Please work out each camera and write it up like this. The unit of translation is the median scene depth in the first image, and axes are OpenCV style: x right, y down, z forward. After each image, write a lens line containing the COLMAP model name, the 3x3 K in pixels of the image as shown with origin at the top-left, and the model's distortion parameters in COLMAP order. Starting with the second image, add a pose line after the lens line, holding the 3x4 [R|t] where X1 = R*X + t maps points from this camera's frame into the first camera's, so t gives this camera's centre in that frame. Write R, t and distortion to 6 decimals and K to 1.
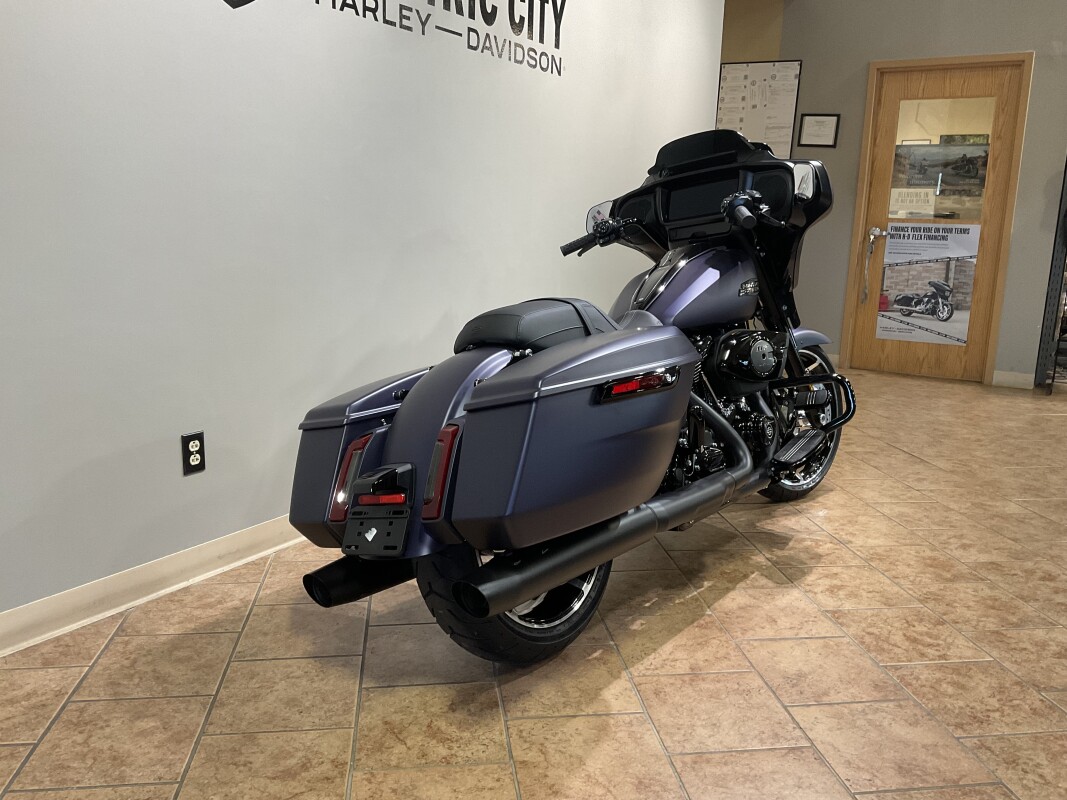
lens RADIAL K [[874.5, 0, 533.5], [0, 874.5, 400.0], [0, 0, 1]] dist [0.007398, -0.041593]
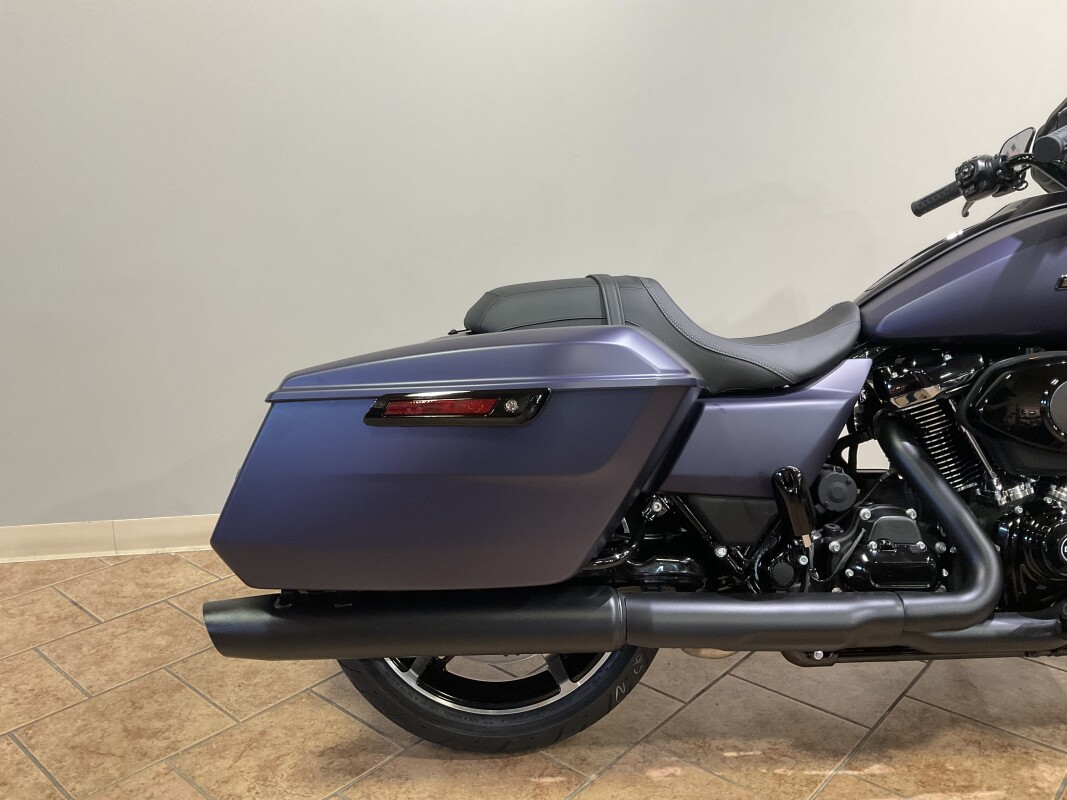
lens RADIAL K [[906.3, 0, 533.5], [0, 906.3, 400.0], [0, 0, 1]] dist [-0.015729, -0.011661]
pose [[0.655044, 0.154416, -0.739644, 0.456293], [-0.128128, 0.987418, 0.092672, -0.065095], [0.744648, 0.034065, 0.666587, 0.402779]]
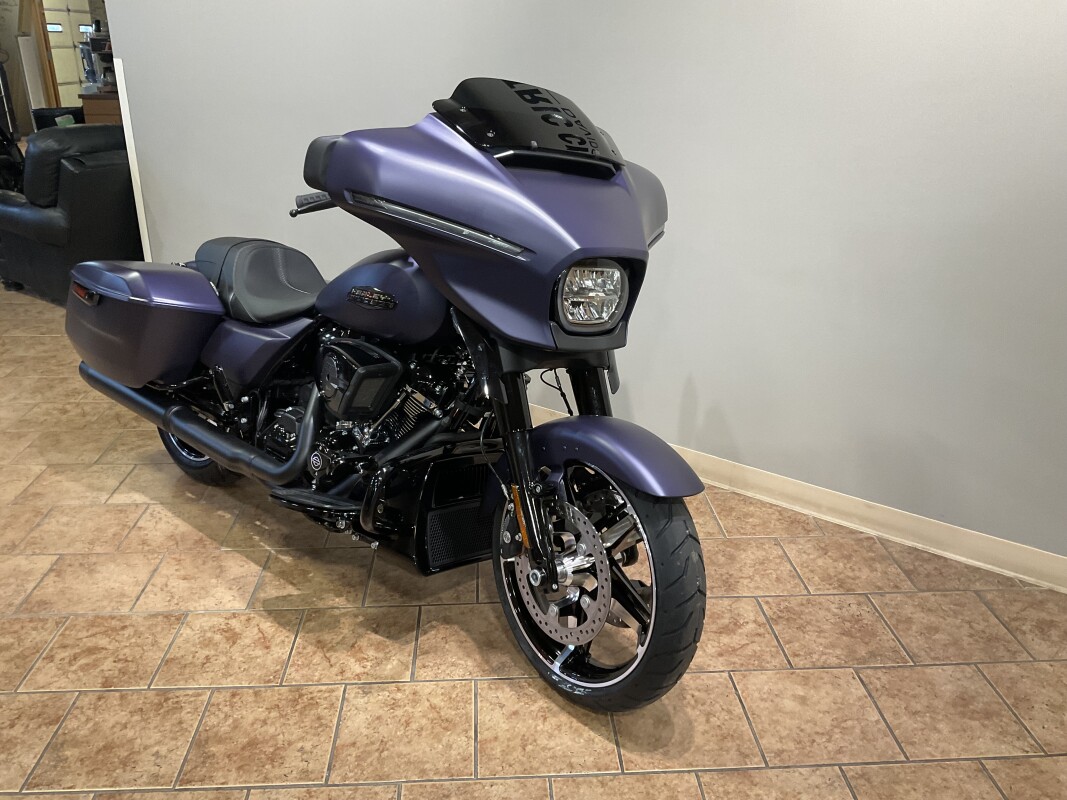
lens RADIAL K [[871.5, 0, 516.7], [0, 871.5, 401.7], [0, 0, 1]] dist [0.001722, -0.013403]
pose [[-0.080155, 0.353988, -0.931809, 1.038923], [-0.199620, 0.910178, 0.362942, -0.369070], [0.976589, 0.215099, -0.002292, 1.210992]]
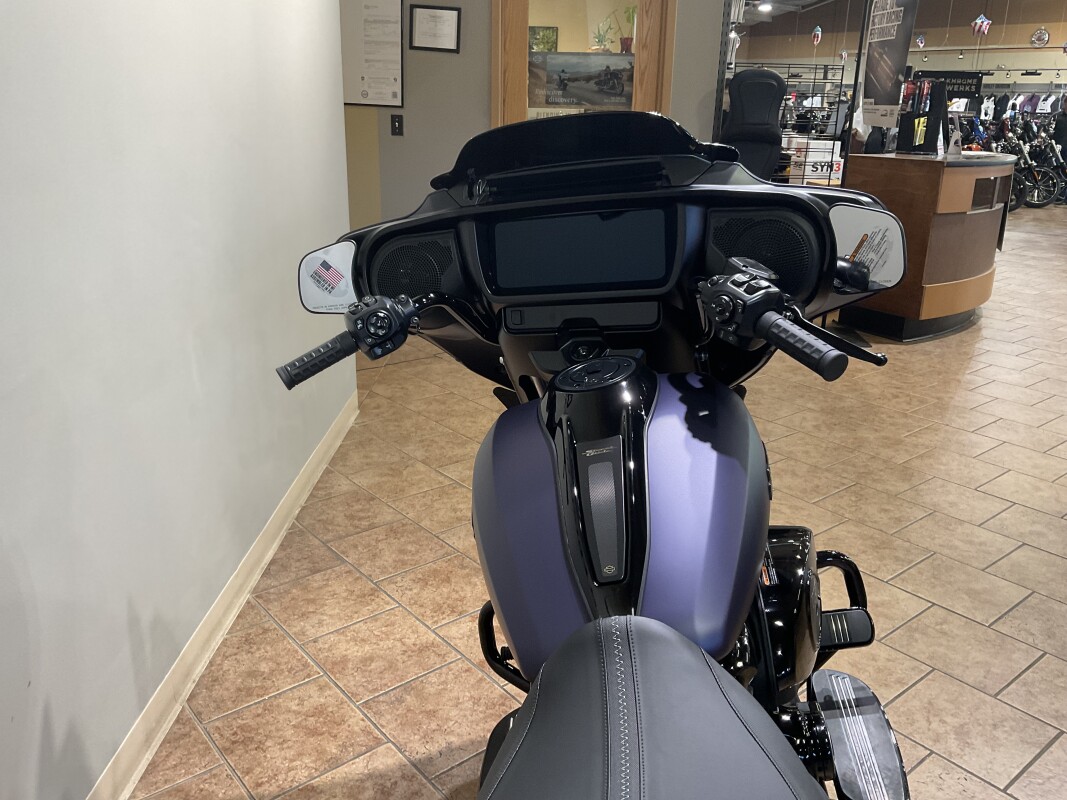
lens RADIAL K [[871.5, 0, 516.7], [0, 871.5, 401.7], [0, 0, 1]] dist [0.001722, -0.013403]
pose [[0.853750, -0.178654, 0.489074, -0.103668], [0.107217, 0.979484, 0.170632, -0.273836], [-0.509524, -0.093240, 0.855390, 0.696182]]
